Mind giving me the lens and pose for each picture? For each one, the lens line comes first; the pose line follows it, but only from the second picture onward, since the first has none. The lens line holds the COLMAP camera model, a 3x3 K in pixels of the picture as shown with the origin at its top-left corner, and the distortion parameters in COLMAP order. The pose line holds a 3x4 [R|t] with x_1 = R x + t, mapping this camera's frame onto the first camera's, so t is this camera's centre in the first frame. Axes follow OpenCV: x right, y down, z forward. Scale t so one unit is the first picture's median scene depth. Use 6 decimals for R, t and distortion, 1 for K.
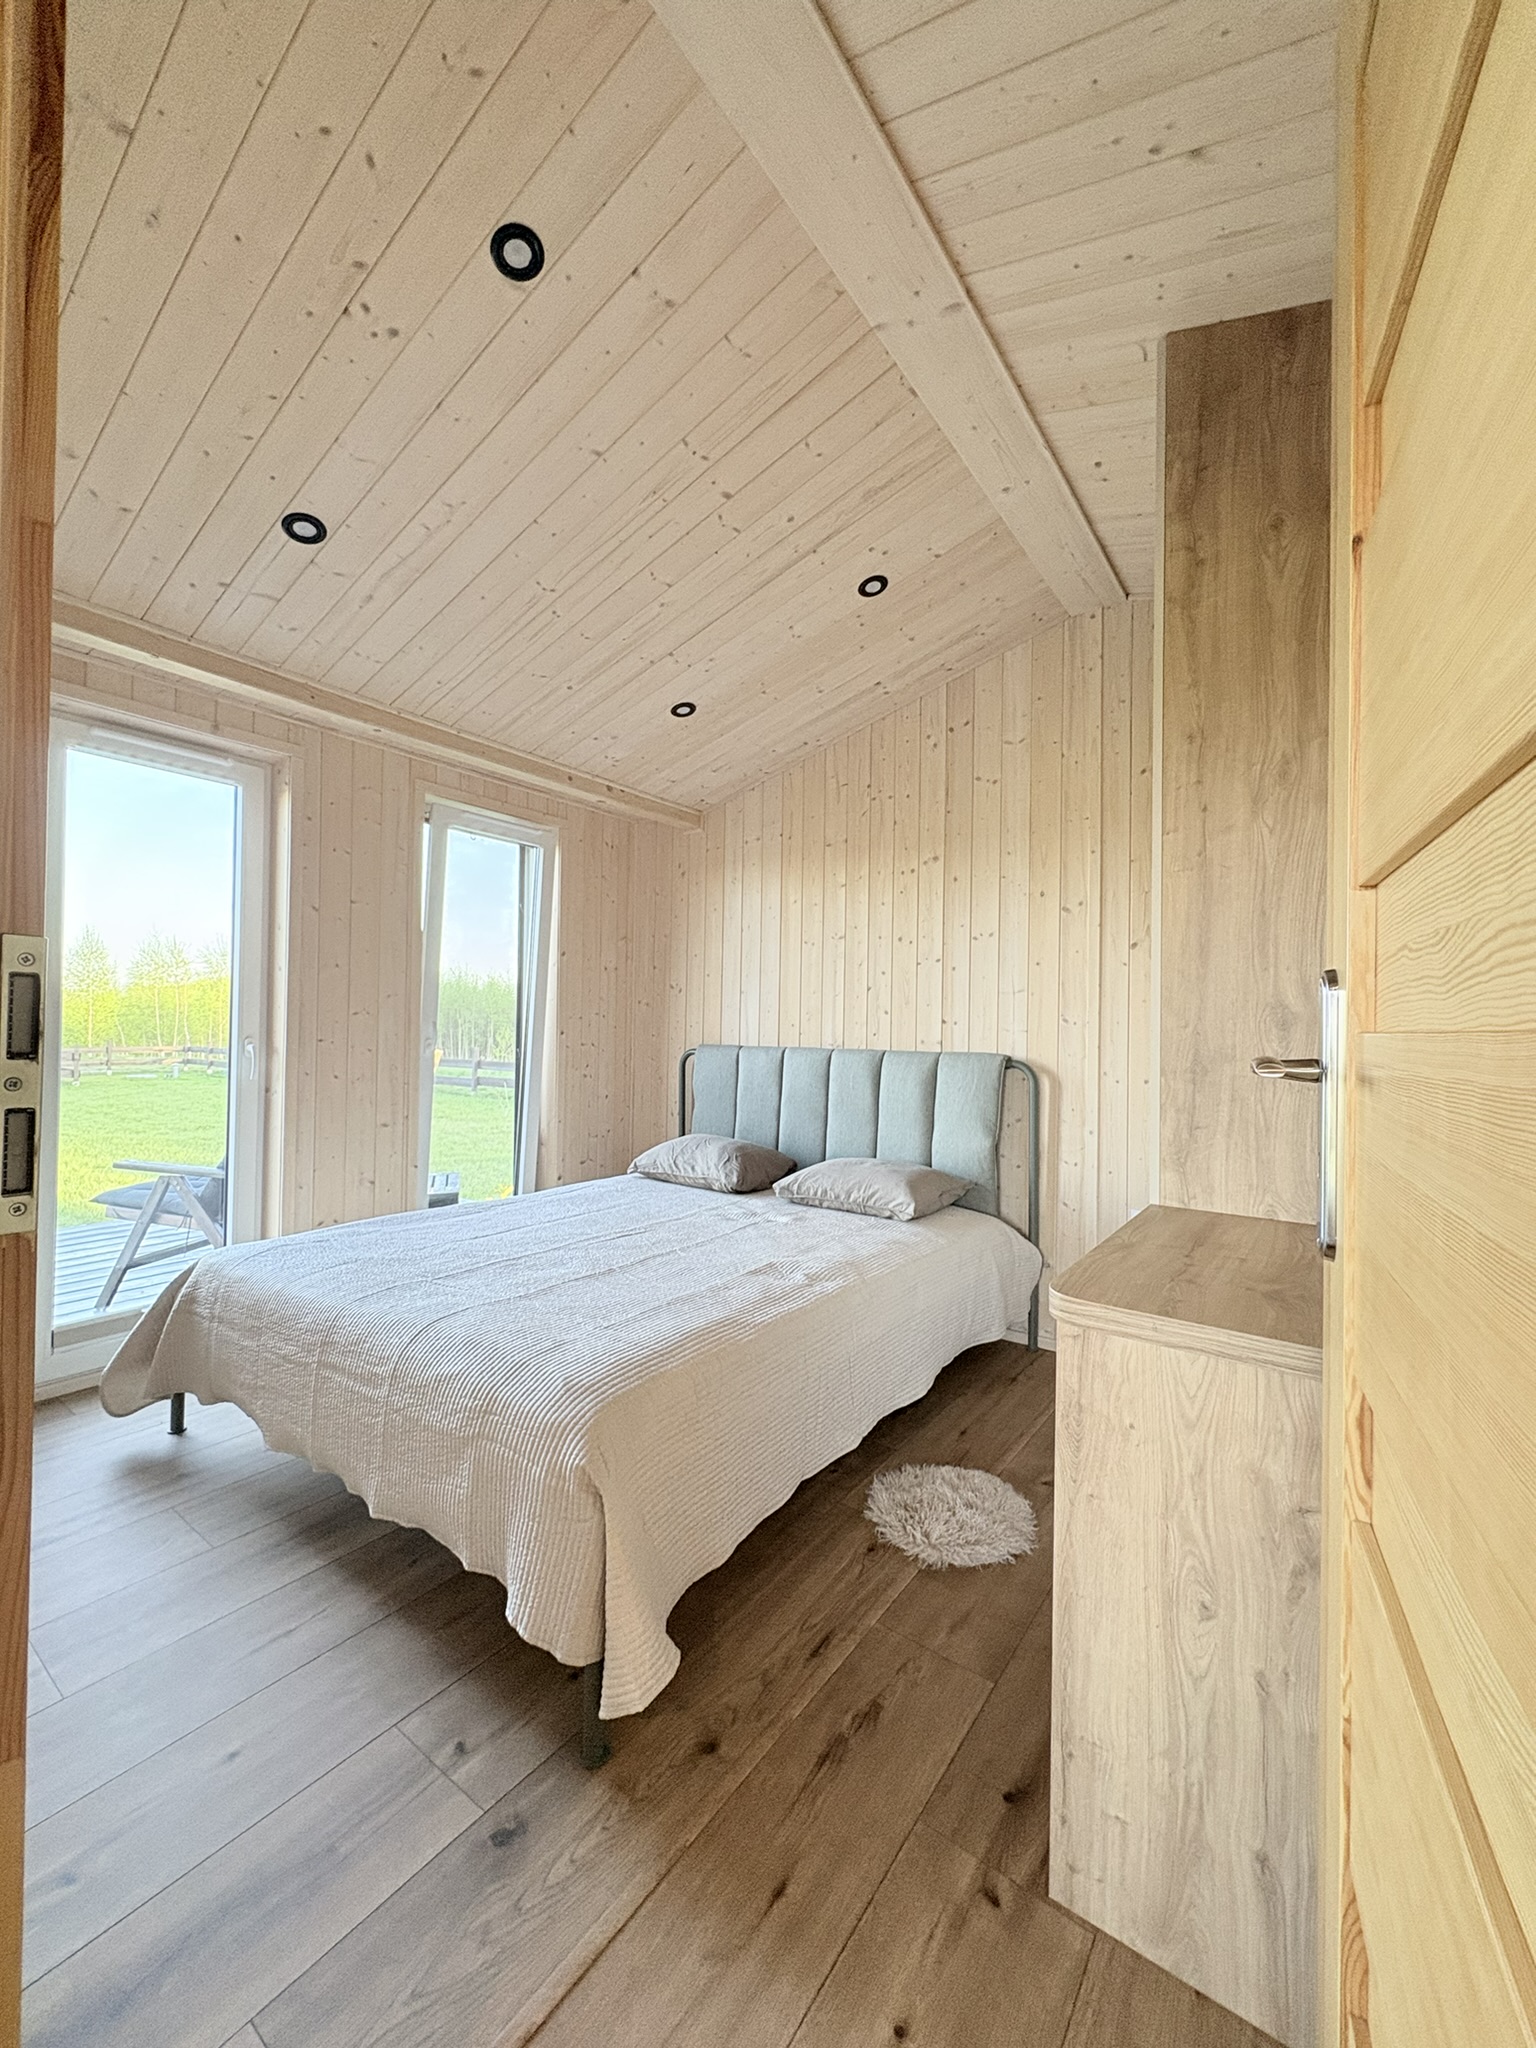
lens RADIAL K [[818.4, 0, 768.0], [0, 818.4, 1024.0], [0, 0, 1]] dist [0.000359, 0.000046]
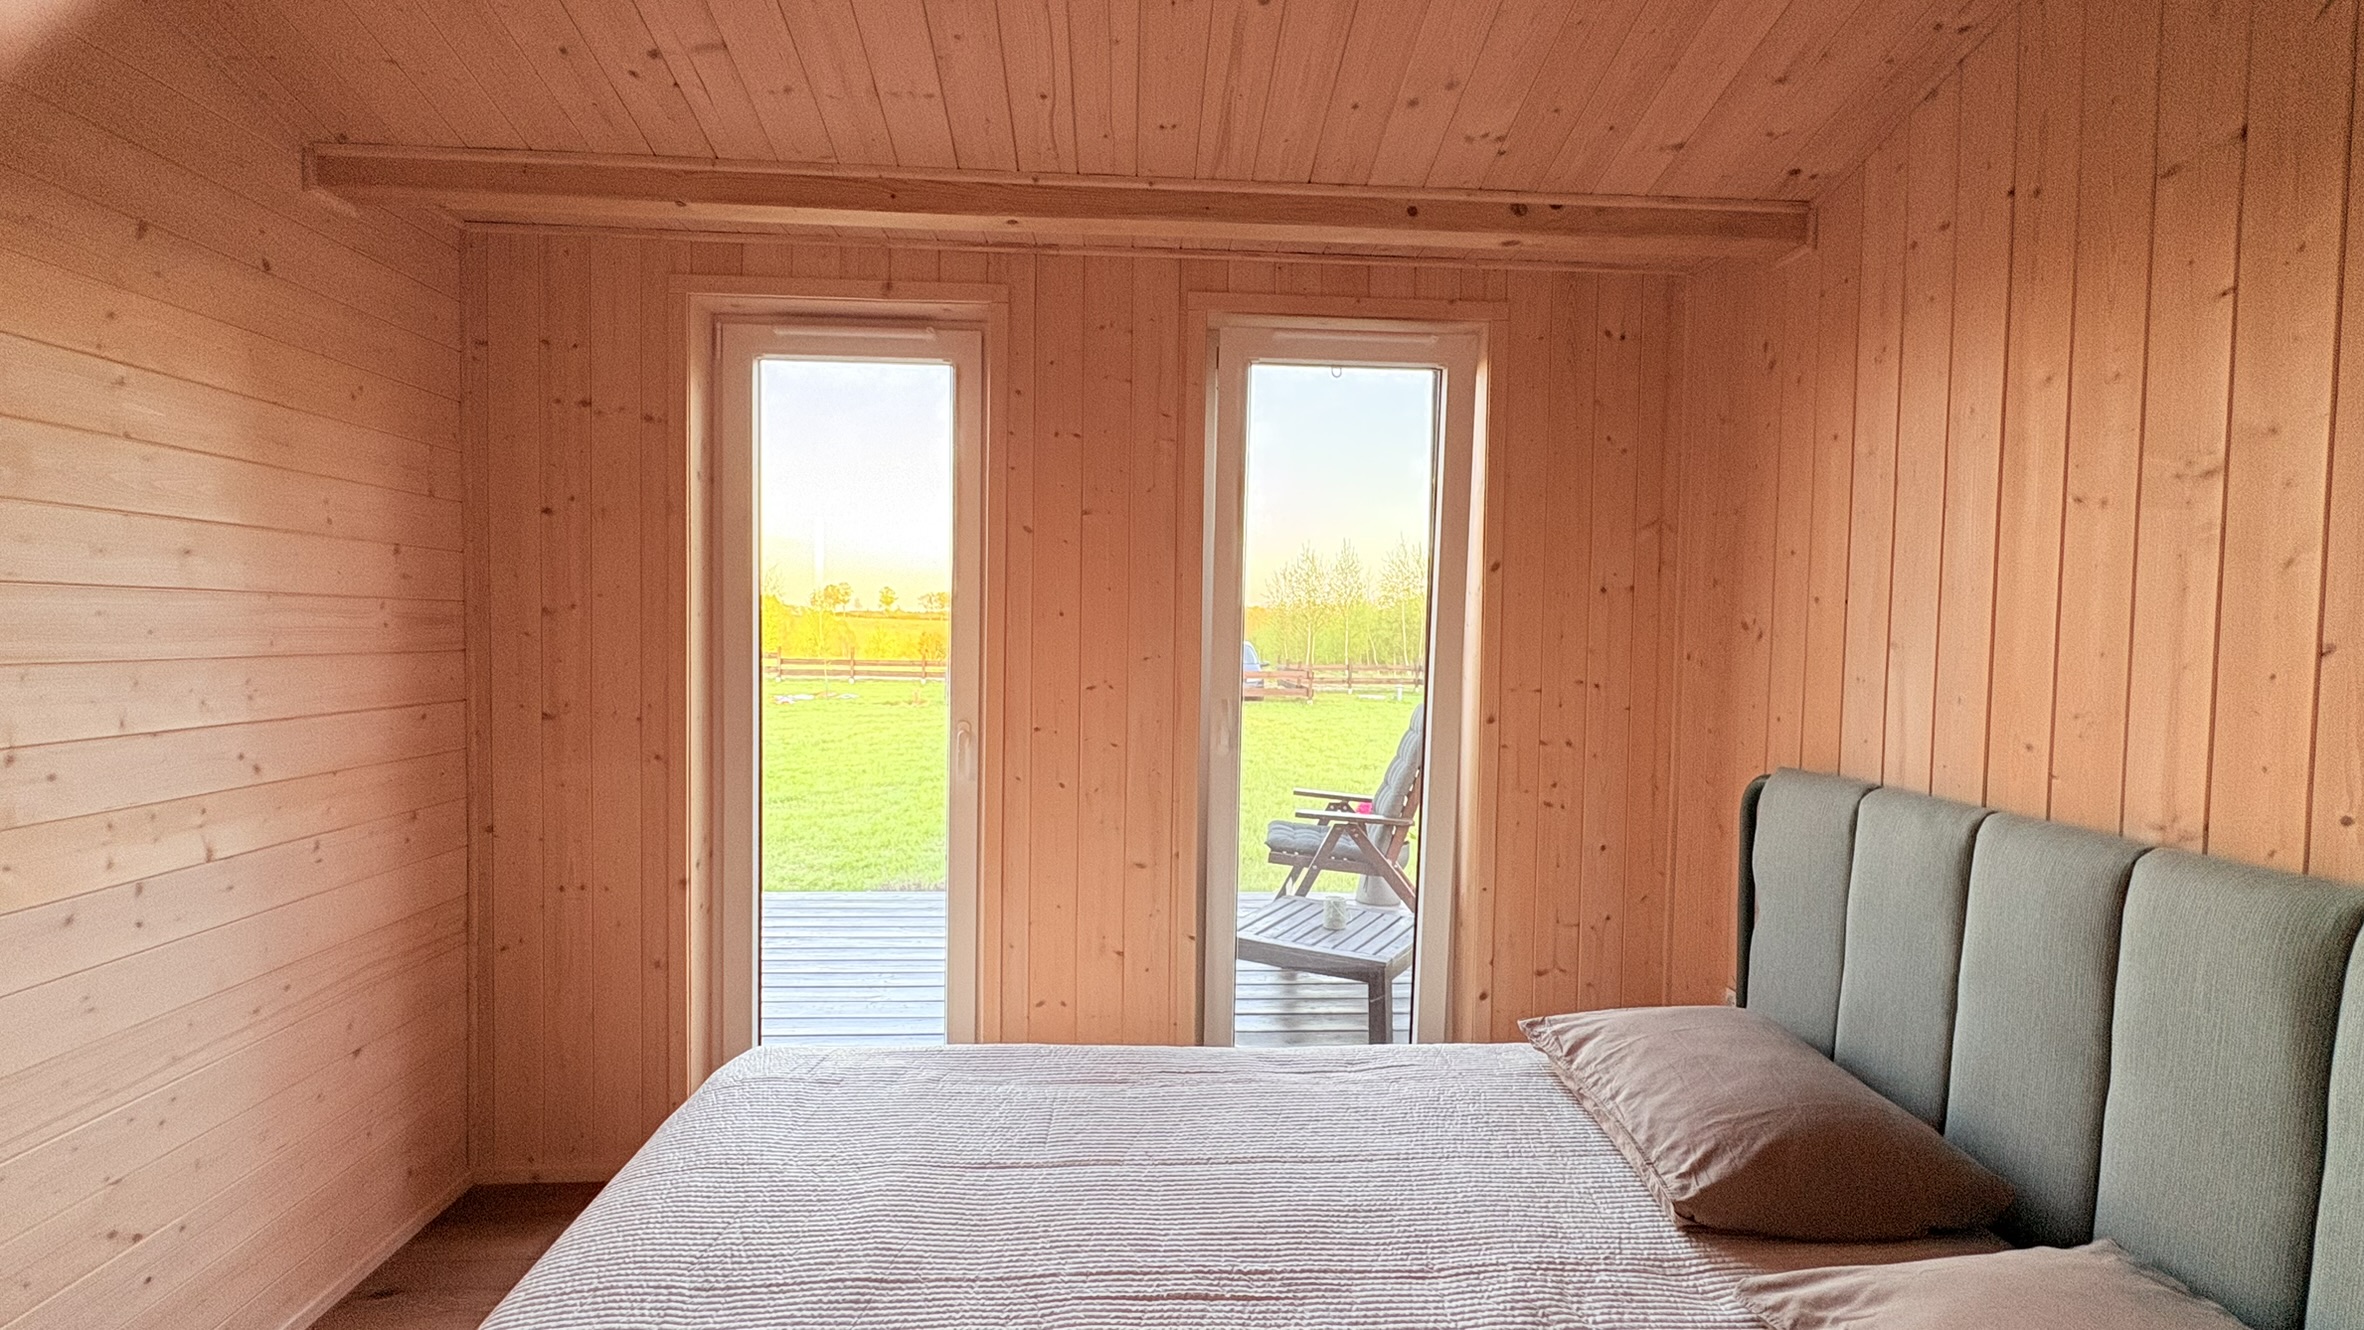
lens RADIAL K [[1046.3, 0, 1182.0], [0, 1046.3, 665.0], [0, 0, 1]] dist [-0.000152, 0.000463]
pose [[0.632586, 0.022206, -0.774172, 0.147292], [-0.001659, 0.999625, 0.027317, -0.045324], [0.774488, -0.015996, 0.632386, 0.464991]]
